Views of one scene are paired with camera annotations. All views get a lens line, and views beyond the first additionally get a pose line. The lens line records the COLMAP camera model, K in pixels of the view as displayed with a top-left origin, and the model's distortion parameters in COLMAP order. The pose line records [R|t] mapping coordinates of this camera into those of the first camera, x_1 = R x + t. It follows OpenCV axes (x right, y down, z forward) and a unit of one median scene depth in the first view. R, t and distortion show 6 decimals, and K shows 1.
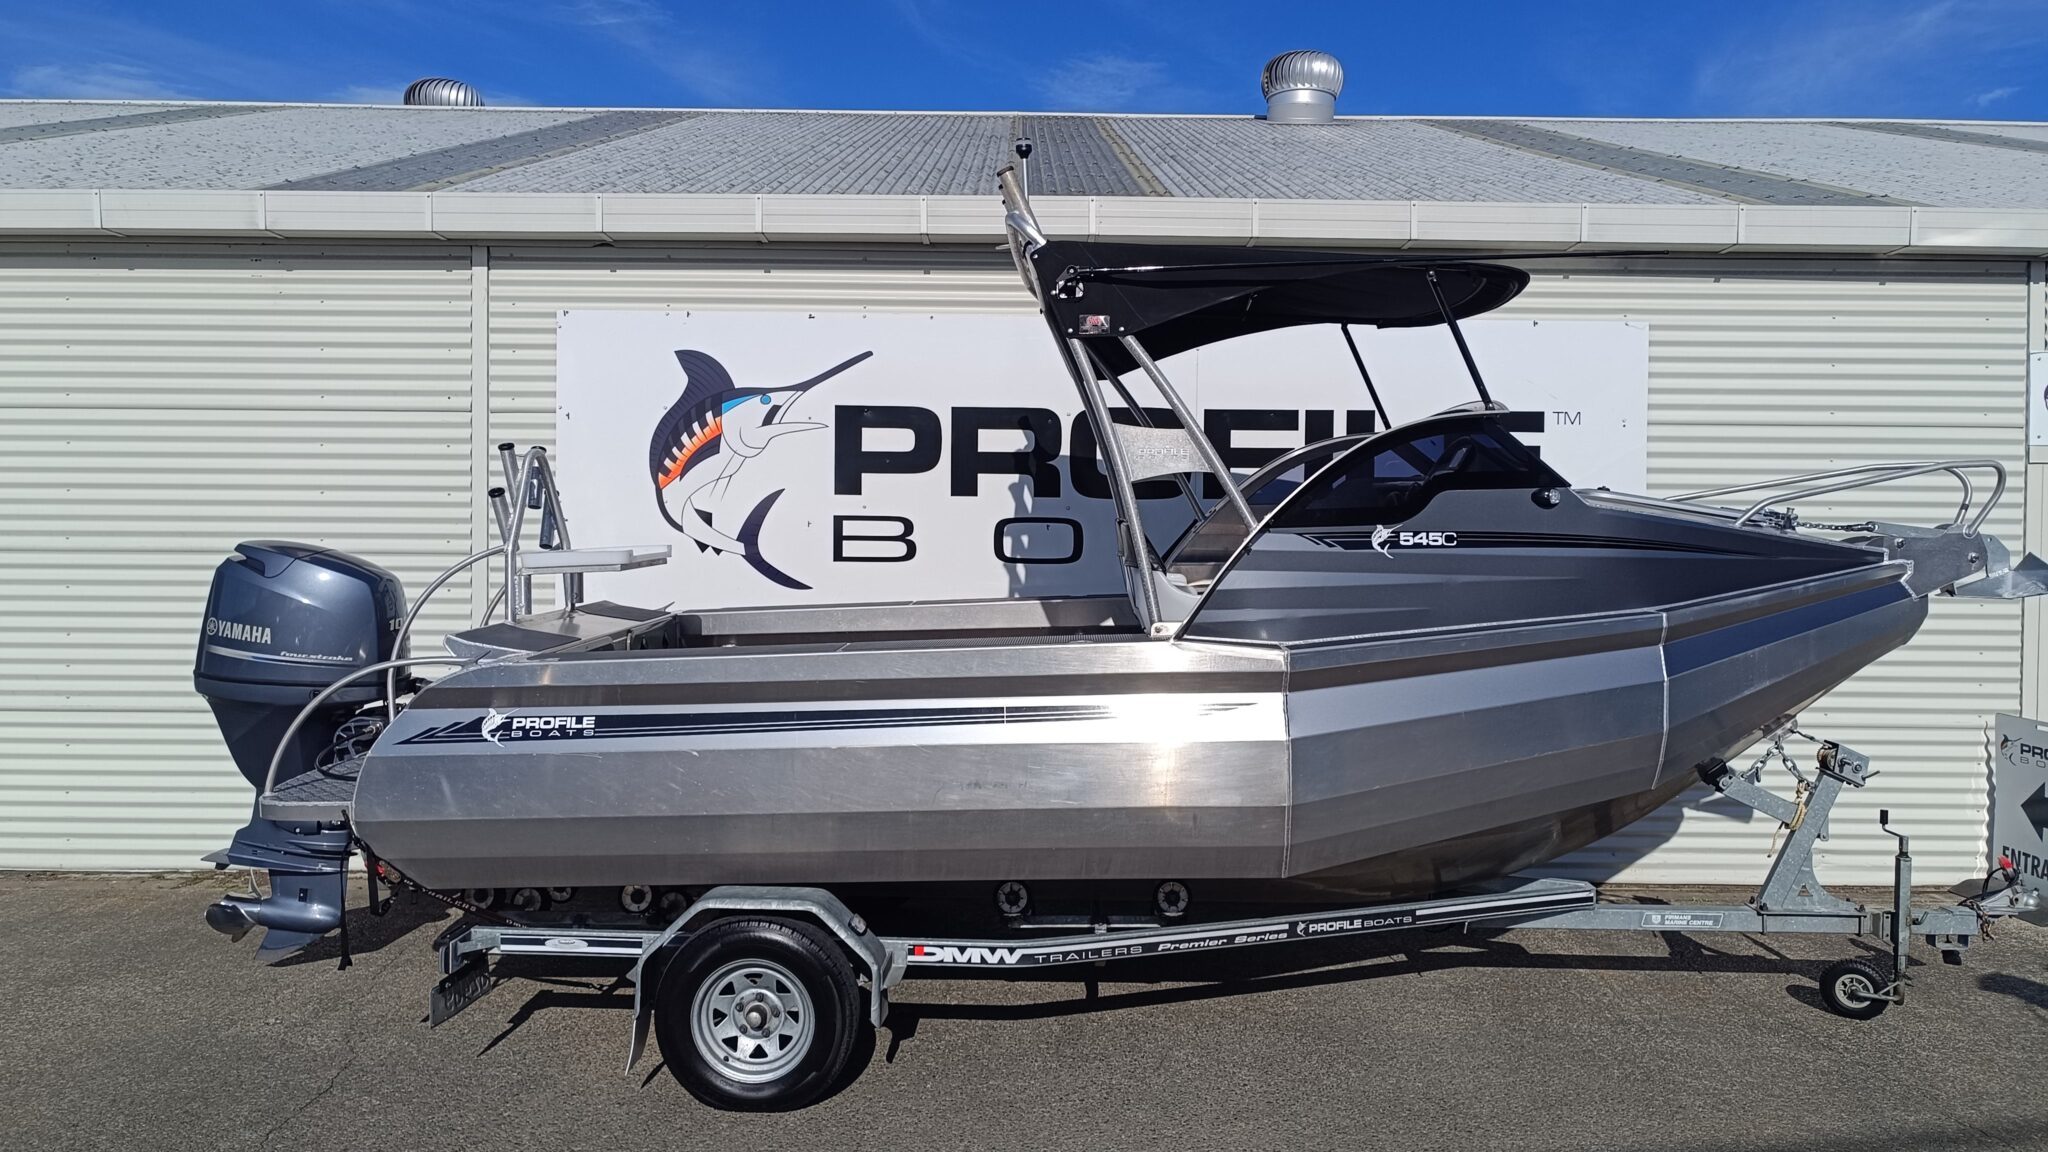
lens RADIAL K [[1420.1, 0, 1024.0], [0, 1420.1, 576.0], [0, 0, 1]] dist [0.031783, -0.043523]
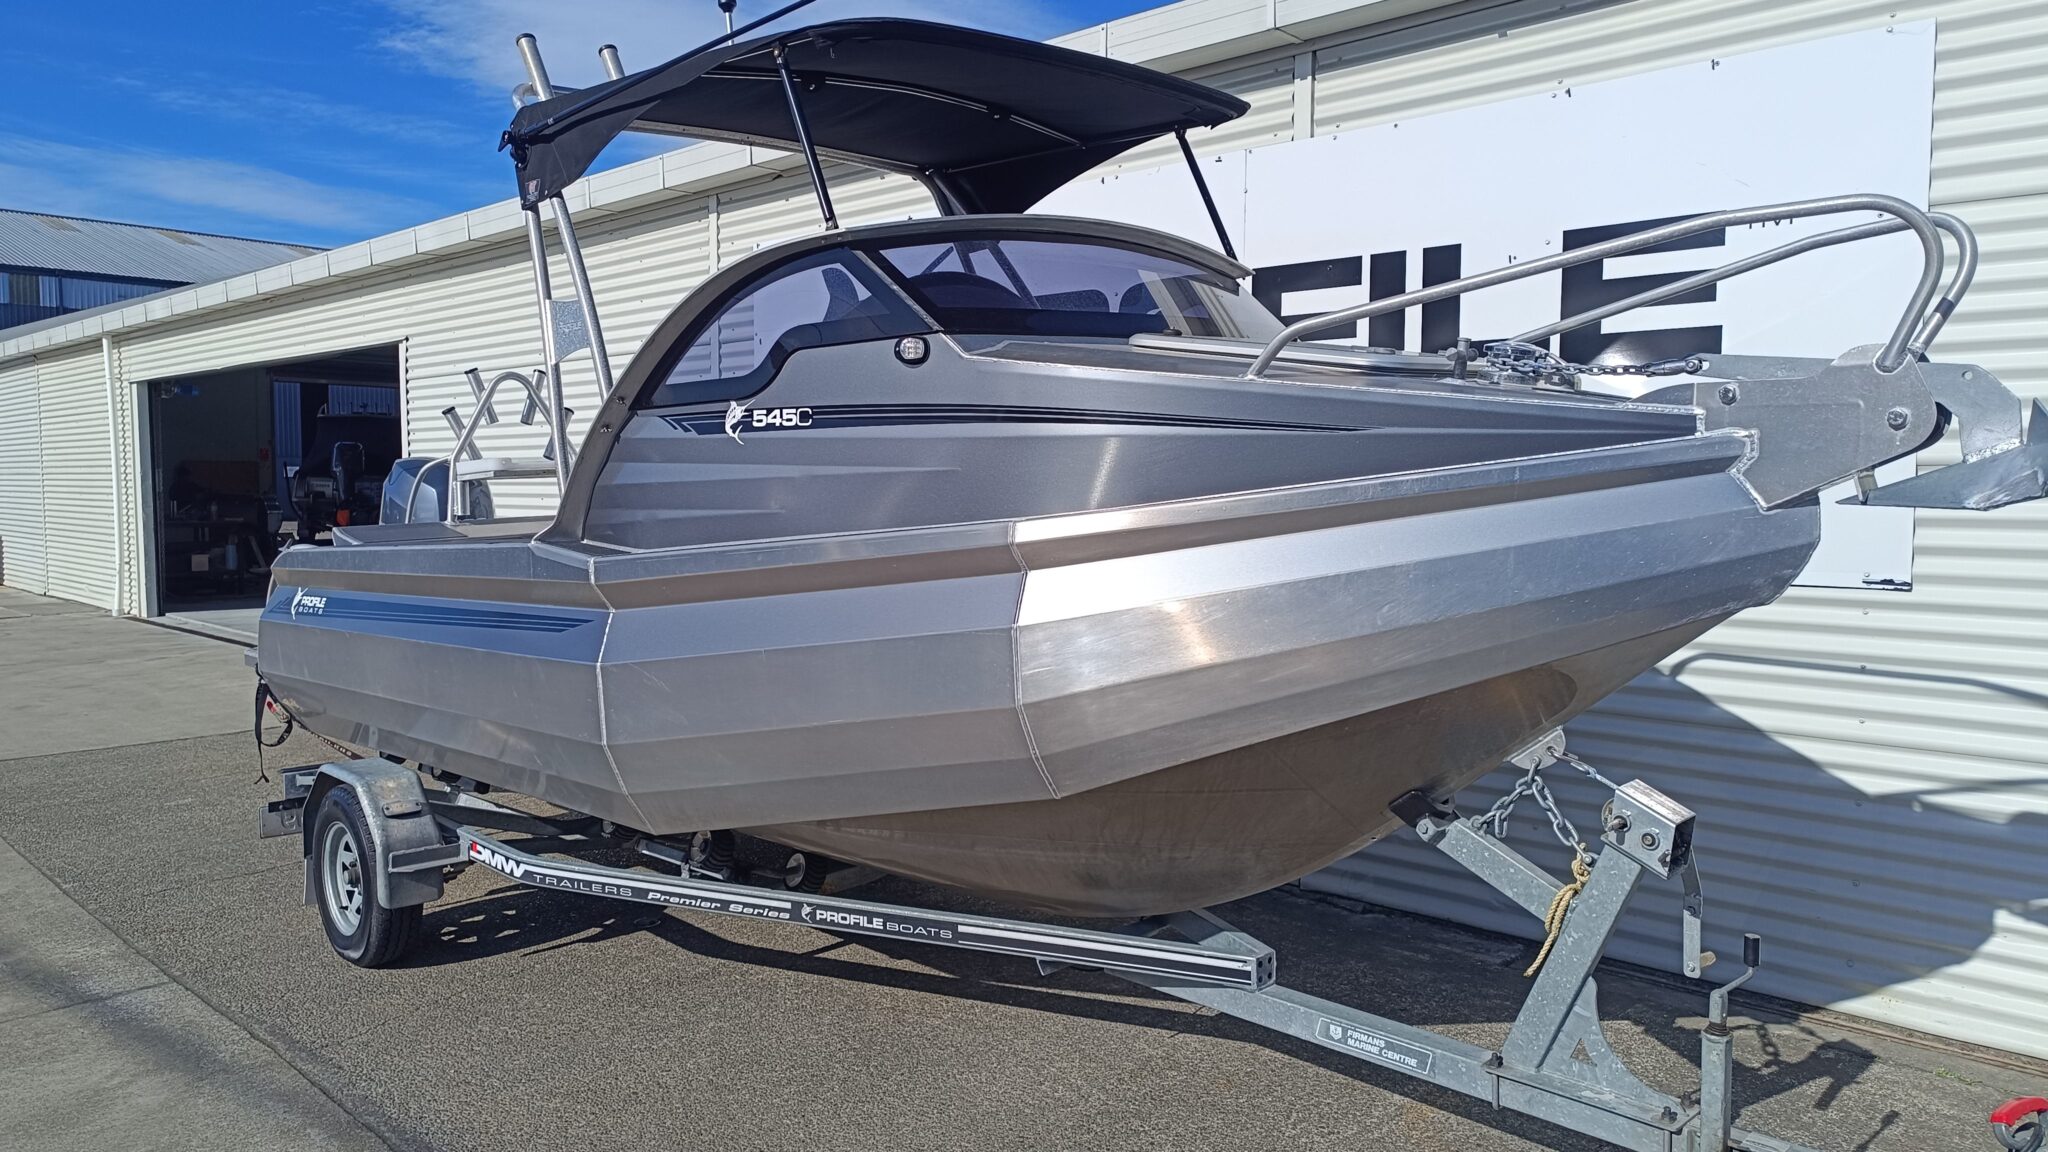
lens RADIAL K [[1420.1, 0, 1024.0], [0, 1420.1, 576.0], [0, 0, 1]] dist [0.031783, -0.043523]
pose [[0.713097, 0.039184, -0.699969, 0.784445], [-0.009584, 0.998888, 0.046153, 0.018506], [0.700999, -0.026203, 0.712680, 0.485752]]
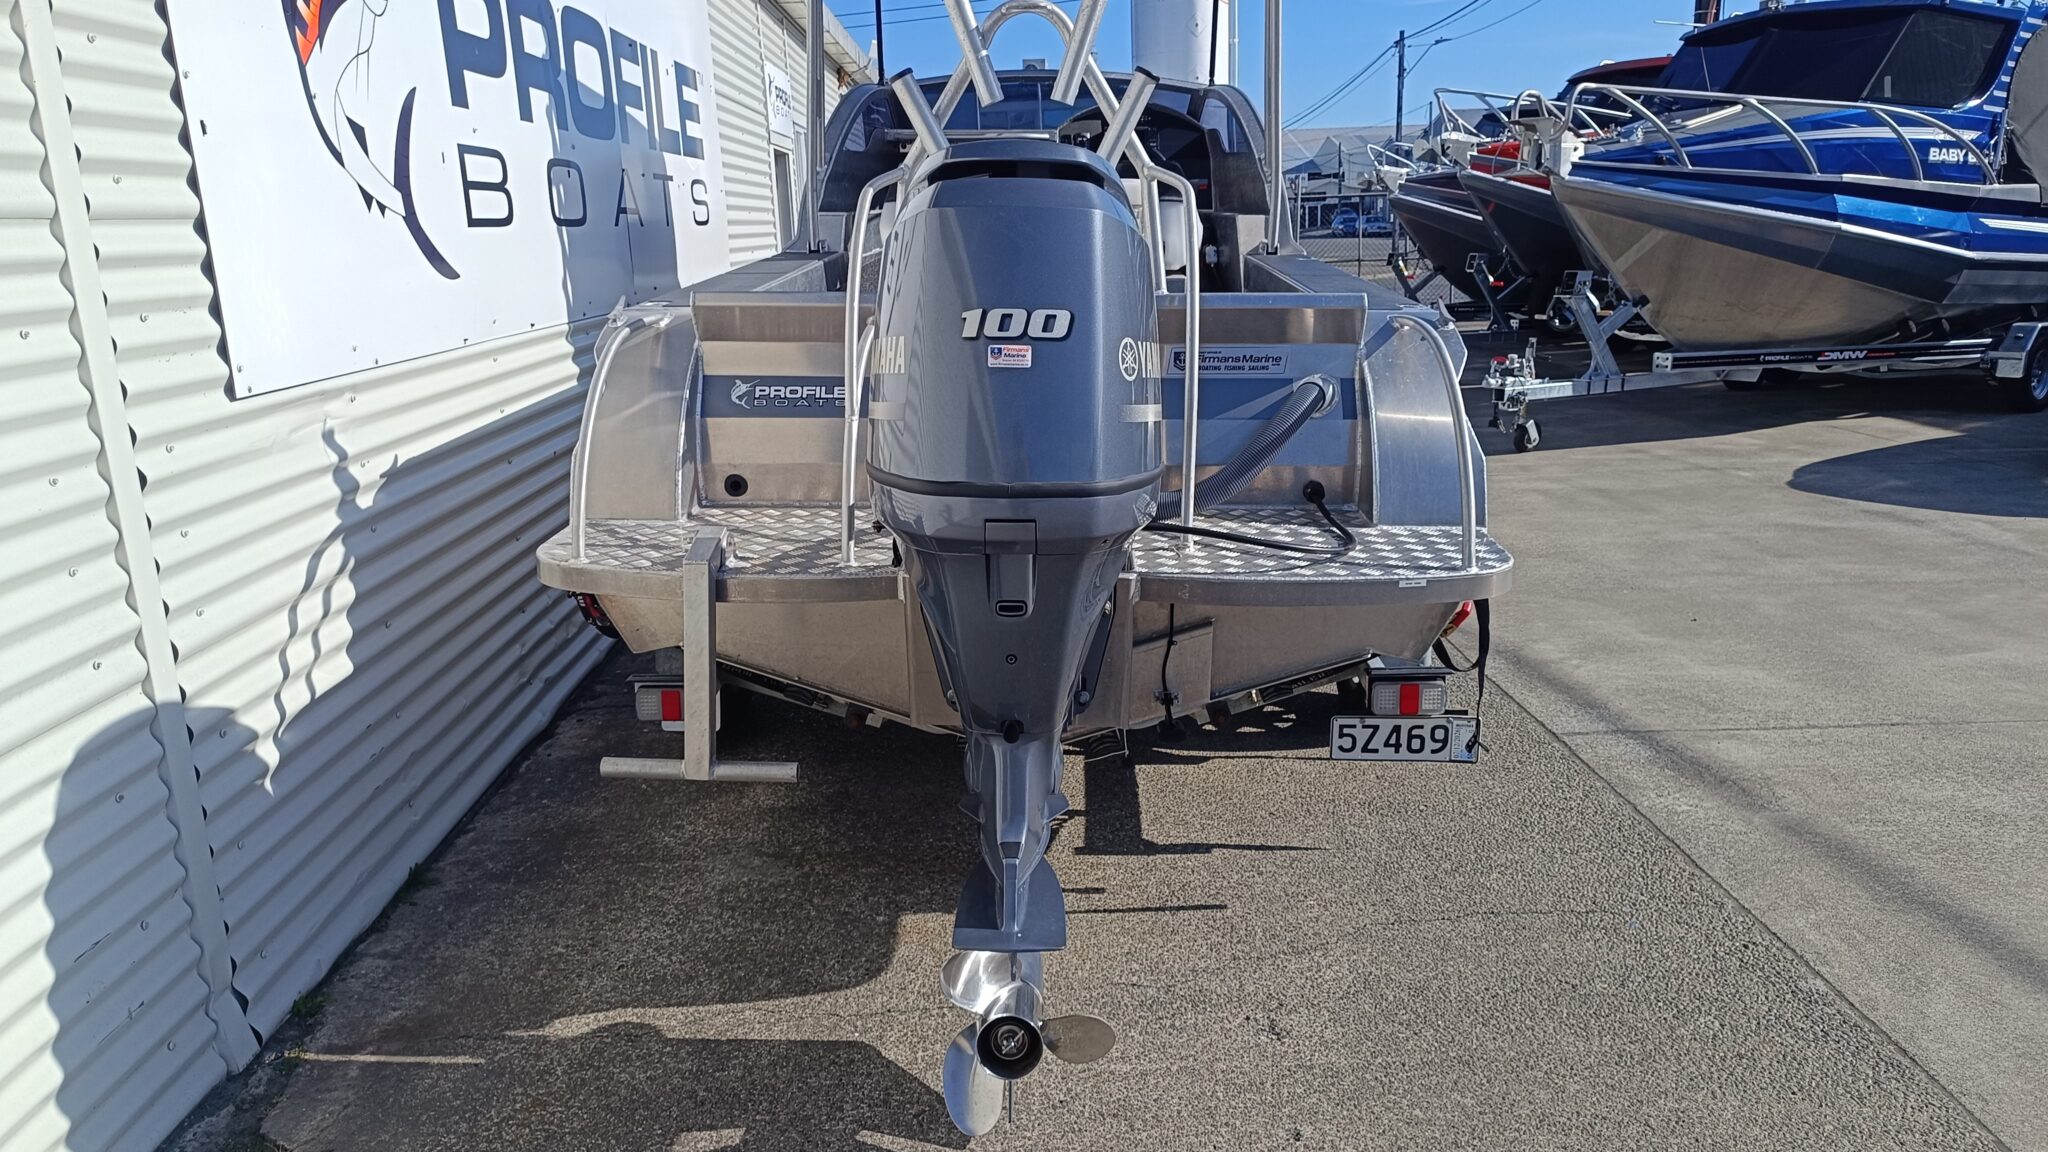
lens RADIAL K [[1420.1, 0, 1024.0], [0, 1420.1, 576.0], [0, 0, 1]] dist [0.031783, -0.043523]
pose [[0.001884, -0.249734, 0.968313, -0.964971], [0.049318, 0.967159, 0.249341, -0.008947], [-0.998781, 0.047285, 0.014139, 1.030764]]
